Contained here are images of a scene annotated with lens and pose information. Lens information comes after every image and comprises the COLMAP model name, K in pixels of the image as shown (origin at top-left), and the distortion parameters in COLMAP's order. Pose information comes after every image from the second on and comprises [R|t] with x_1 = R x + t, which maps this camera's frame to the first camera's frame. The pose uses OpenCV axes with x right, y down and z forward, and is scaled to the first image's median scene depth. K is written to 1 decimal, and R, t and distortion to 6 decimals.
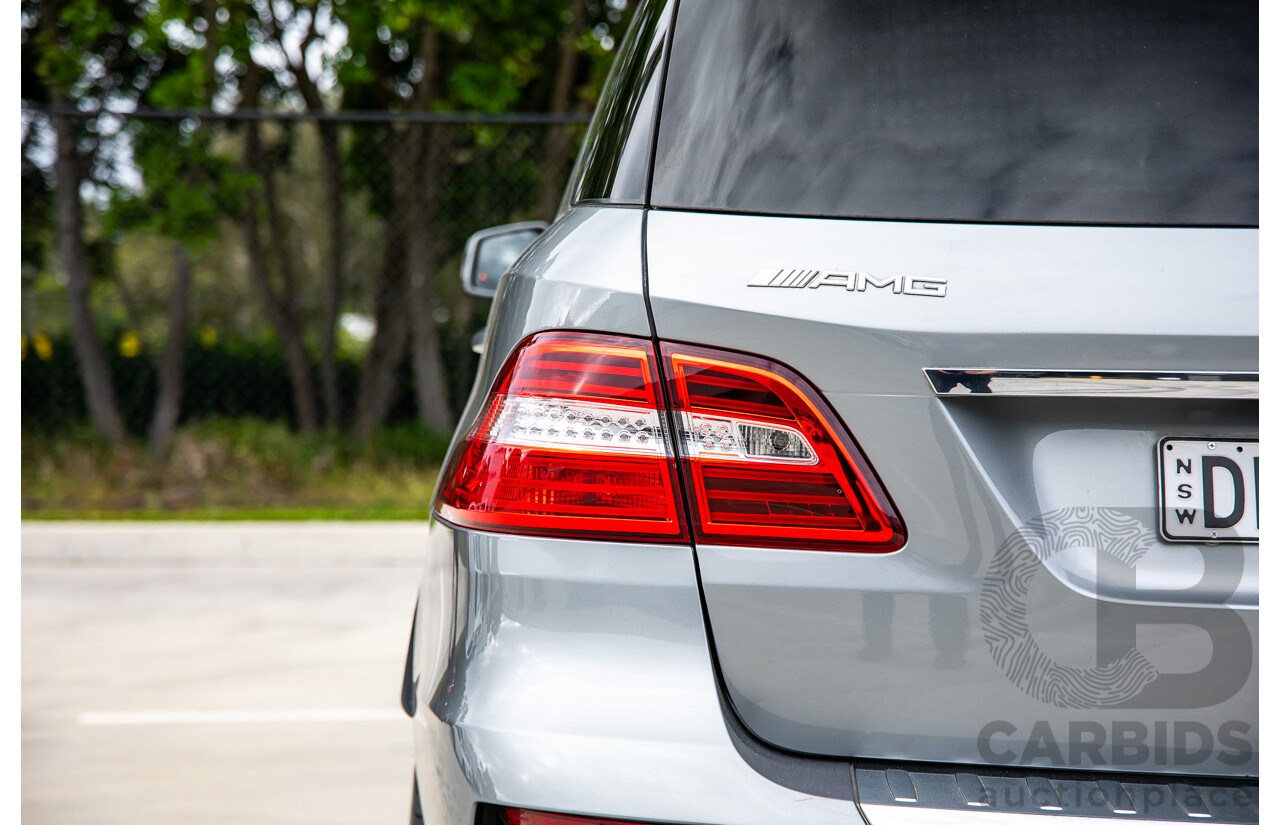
lens RADIAL K [[1594.9, 0, 640.0], [0, 1594.9, 412.5], [0, 0, 1]] dist [0.160242, -0.000523]
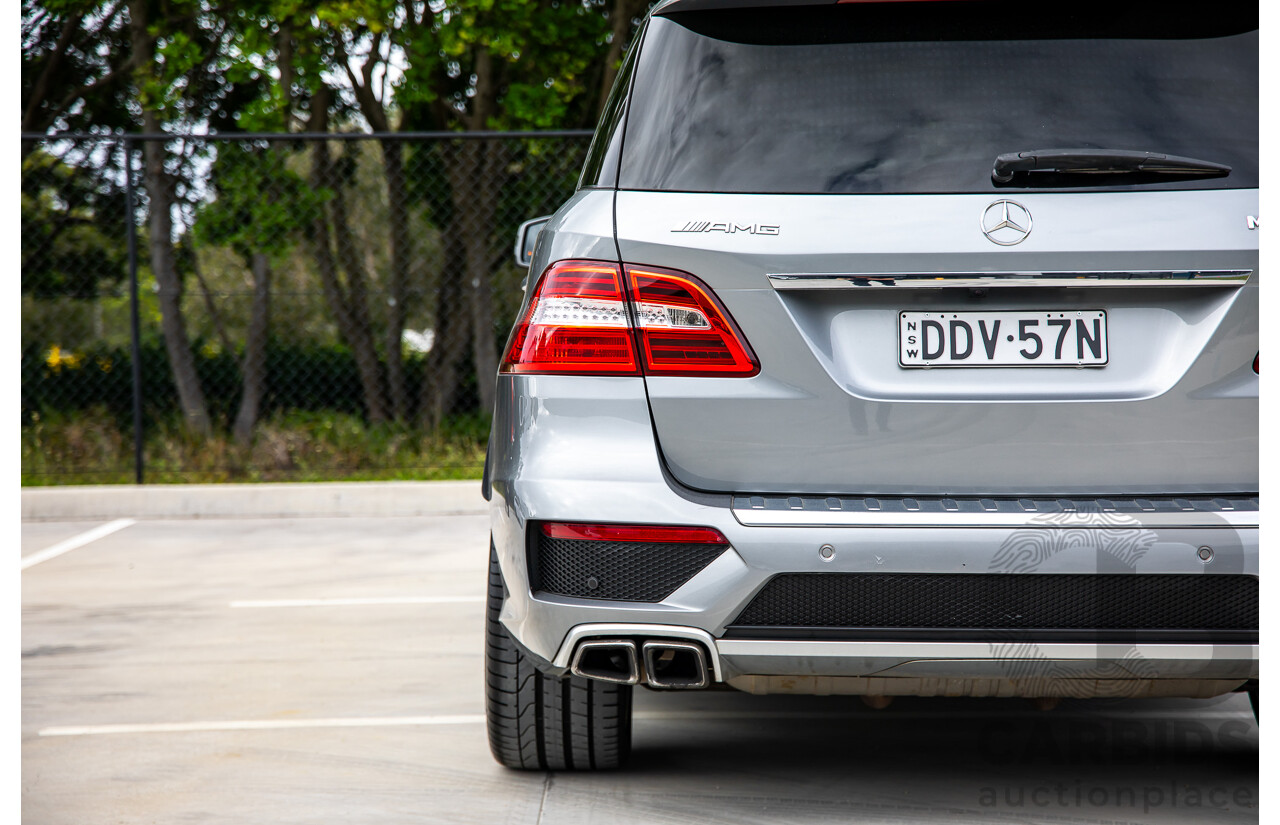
lens RADIAL K [[1594.9, 0, 640.0], [0, 1594.9, 412.5], [0, 0, 1]] dist [0.160242, -0.000523]
pose [[0.999253, -0.016004, -0.035167, 0.085901], [0.015826, 0.999861, -0.005336, 0.124846], [0.035247, 0.004776, 0.999367, -0.746917]]
